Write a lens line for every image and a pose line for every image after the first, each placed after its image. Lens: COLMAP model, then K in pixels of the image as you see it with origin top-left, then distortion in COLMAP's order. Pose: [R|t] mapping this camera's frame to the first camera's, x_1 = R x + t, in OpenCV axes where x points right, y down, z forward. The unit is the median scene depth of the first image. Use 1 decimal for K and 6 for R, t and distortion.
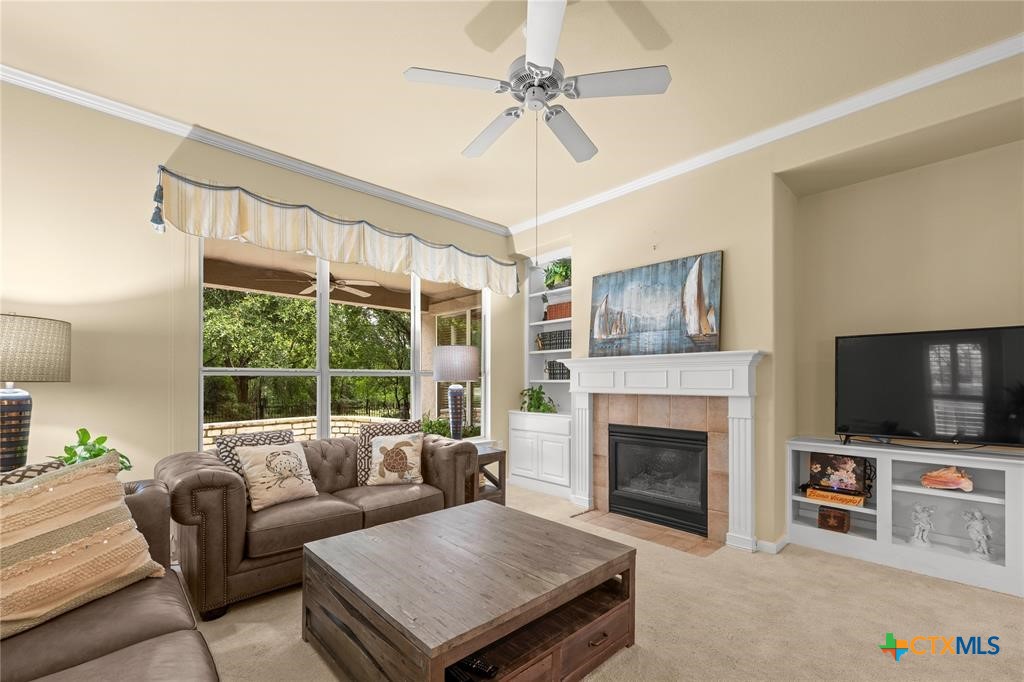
lens RADIAL K [[434.9, 0, 515.1], [0, 434.9, 381.0], [0, 0, 1]] dist [0.001939, -0.000151]
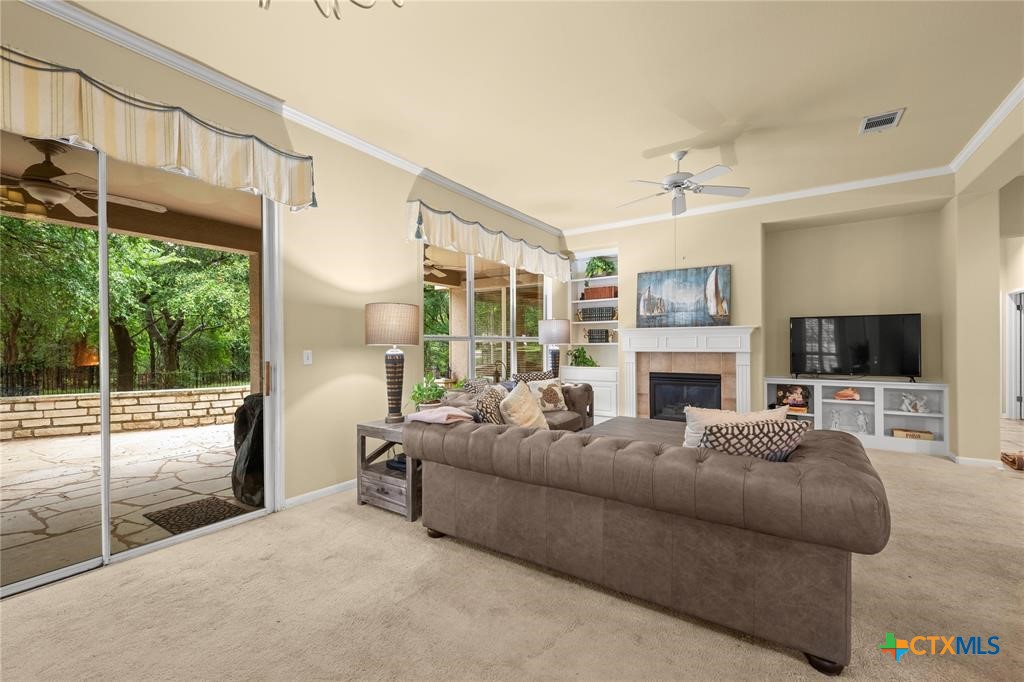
lens RADIAL K [[434.9, 0, 512.7], [0, 434.9, 344.7], [0, 0, 1]] dist [0.001939, -0.000151]
pose [[0.974670, -0.003722, 0.223616, -0.672776], [0.003495, 0.999993, 0.001408, 0.000035], [-0.223620, -0.000590, 0.974676, -0.413080]]
